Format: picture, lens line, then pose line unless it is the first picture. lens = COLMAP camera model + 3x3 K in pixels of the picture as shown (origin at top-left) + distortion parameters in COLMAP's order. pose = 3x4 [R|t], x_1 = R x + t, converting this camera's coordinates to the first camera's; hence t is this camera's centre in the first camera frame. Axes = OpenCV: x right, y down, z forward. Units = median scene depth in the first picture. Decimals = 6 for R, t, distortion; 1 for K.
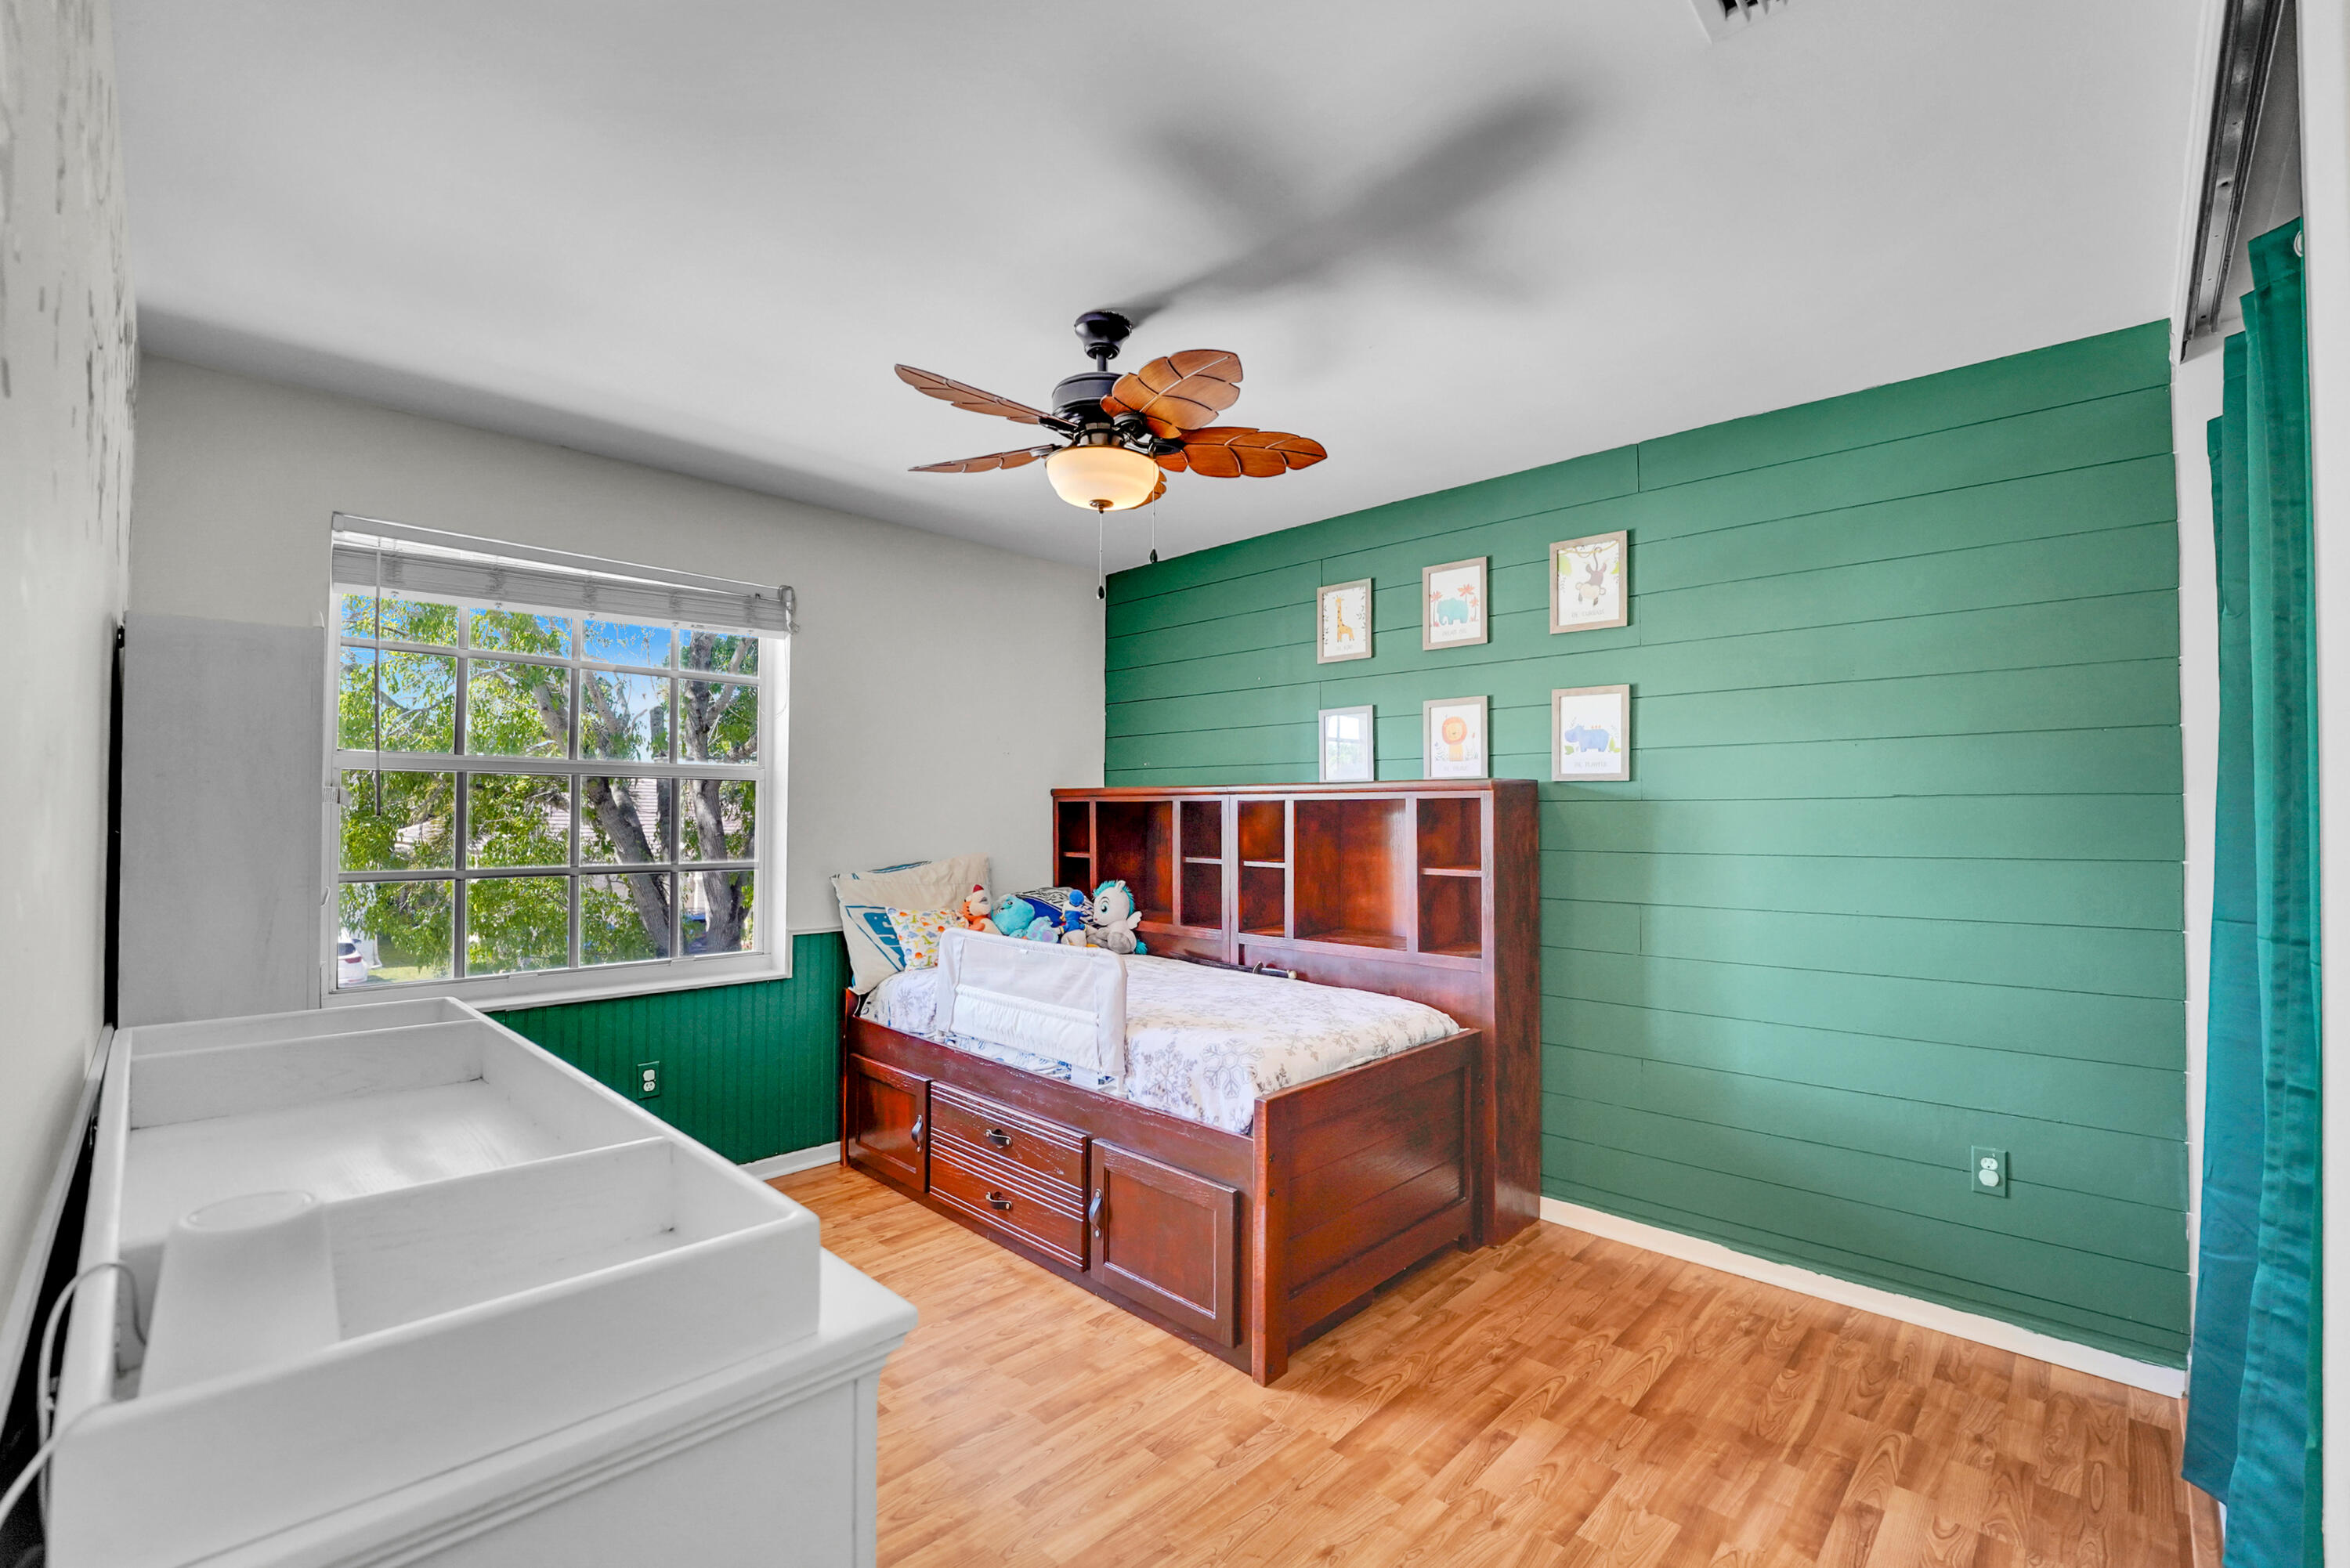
lens RADIAL K [[1067.3, 0, 1179.2], [0, 1067.3, 772.0], [0, 0, 1]] dist [-0.002365, -0.000337]
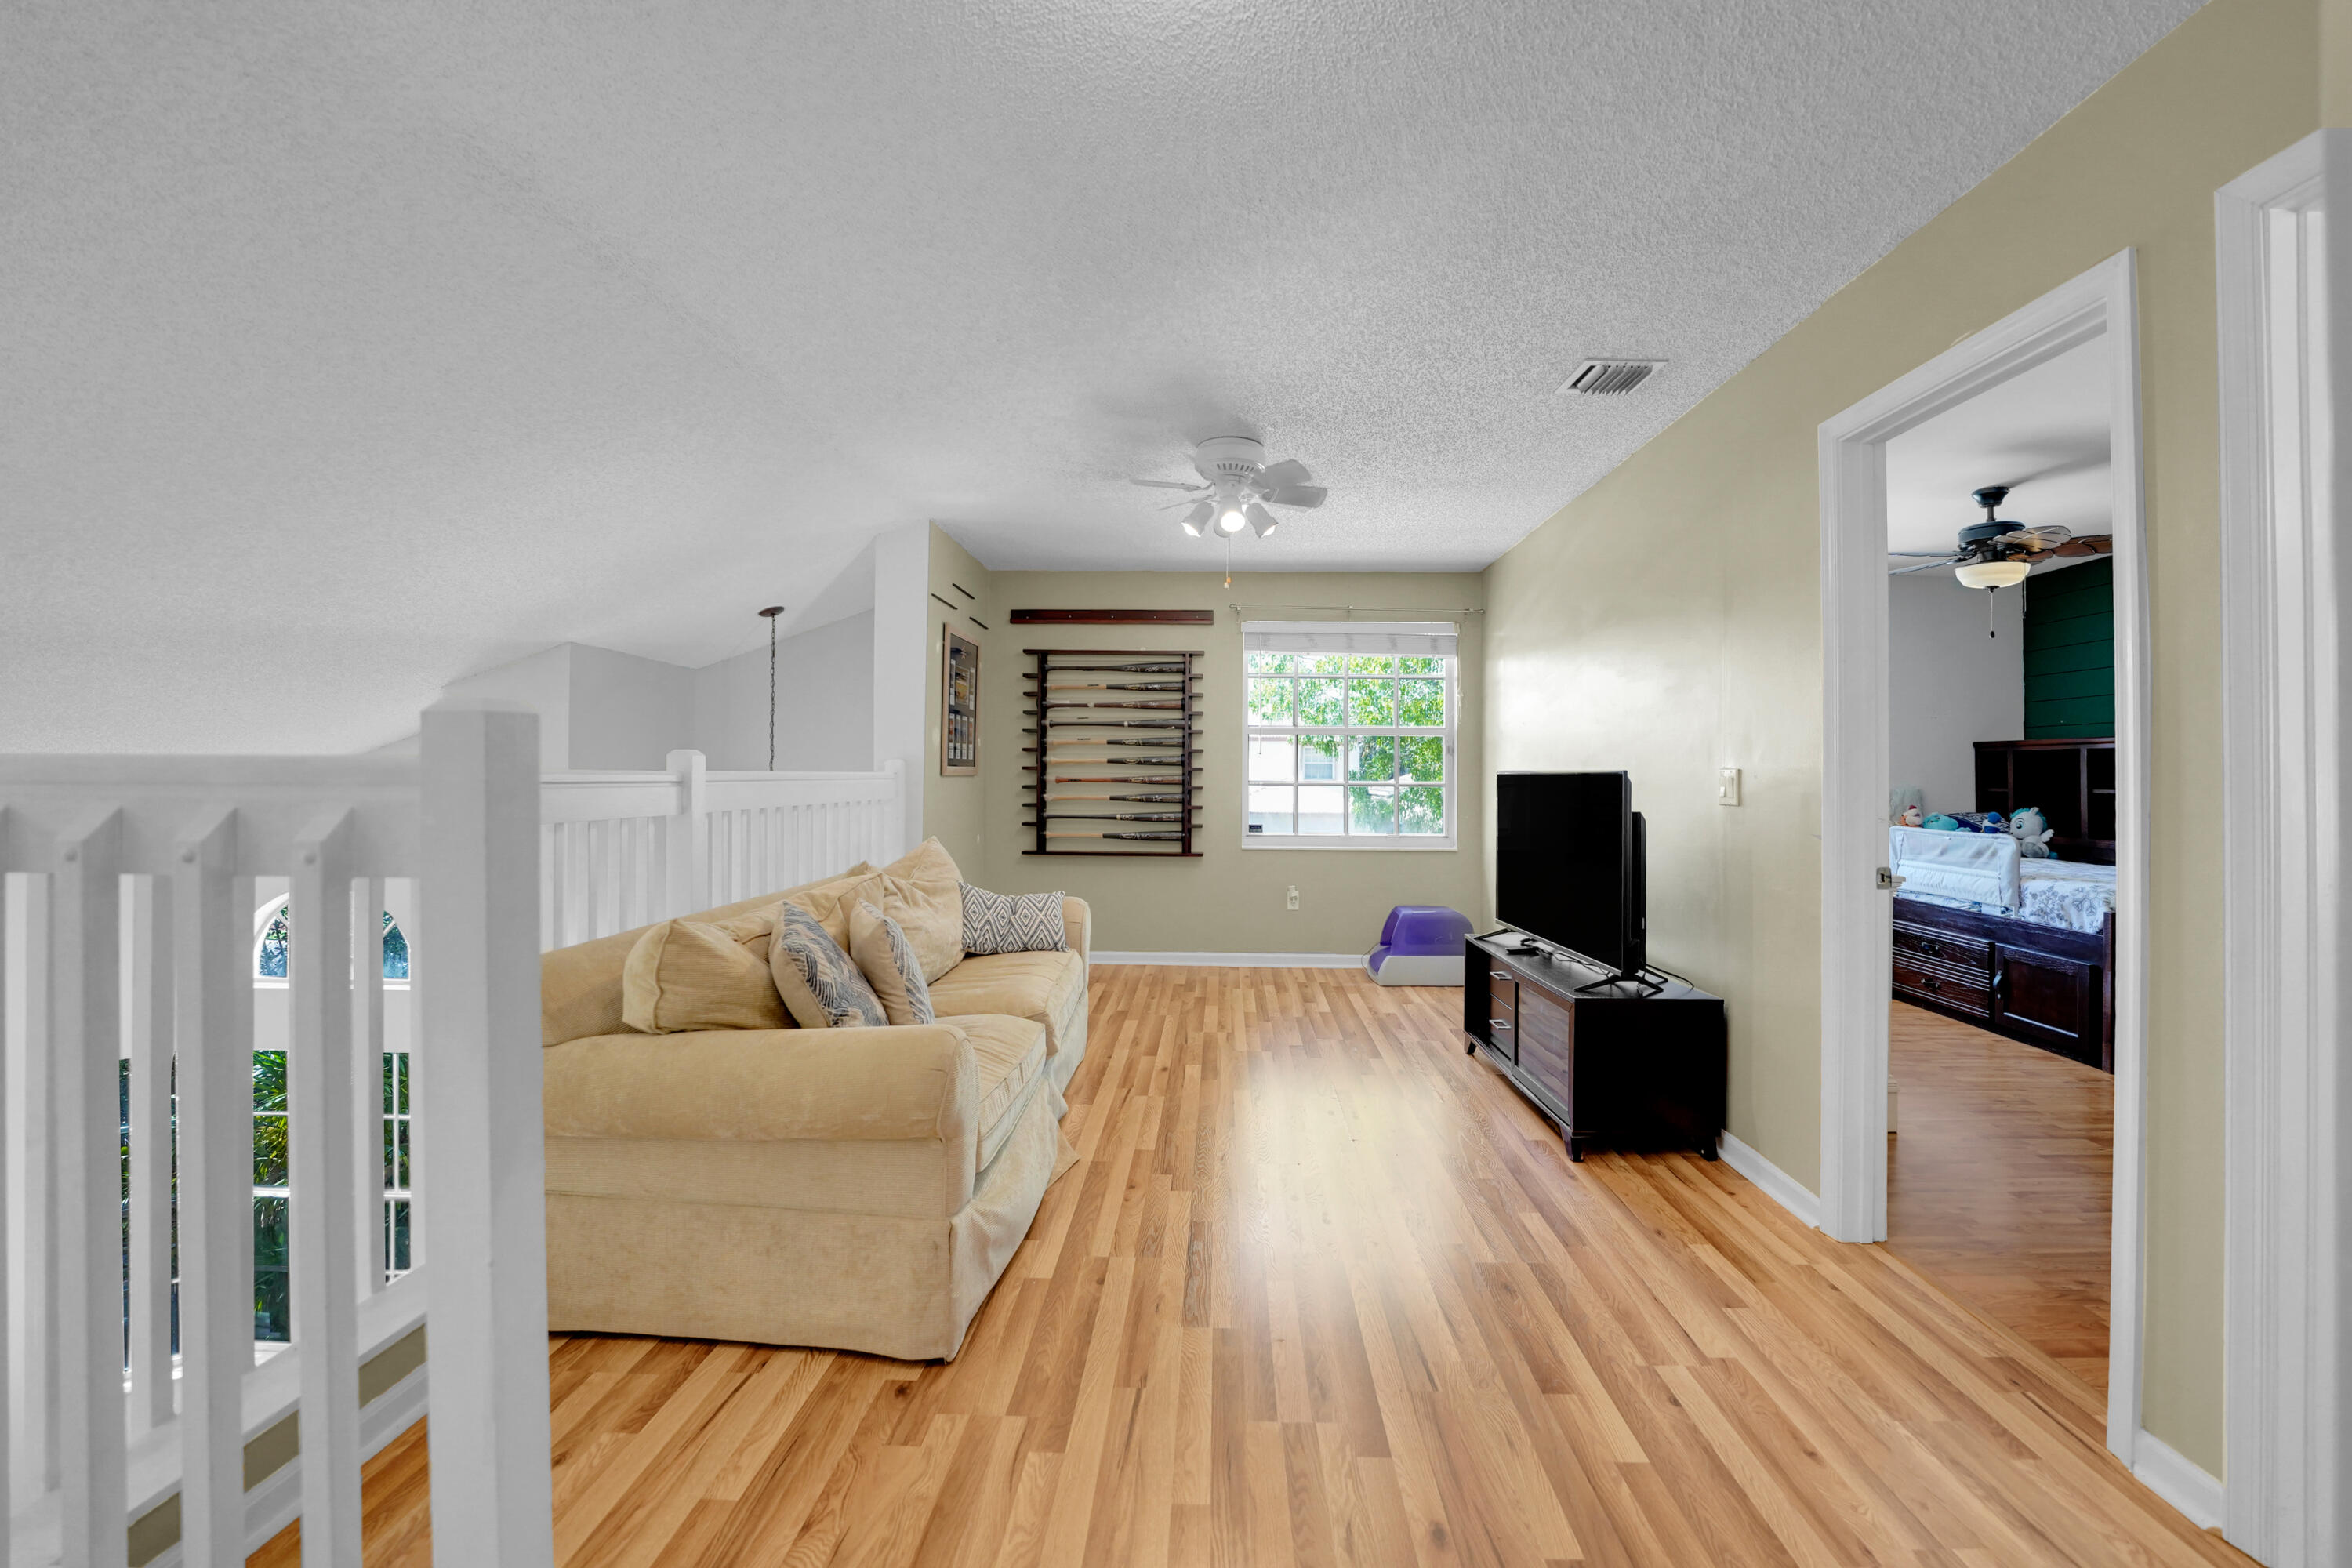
lens RADIAL K [[1068.3, 0, 1180.2], [0, 1068.3, 772.0], [0, 0, 1]] dist [-0.002365, -0.000337]
pose [[0.711216, -0.006924, -0.702940, 0.191172], [0.028235, 0.999426, 0.018722, -0.001268], [0.702406, -0.033163, 0.711003, -1.120100]]
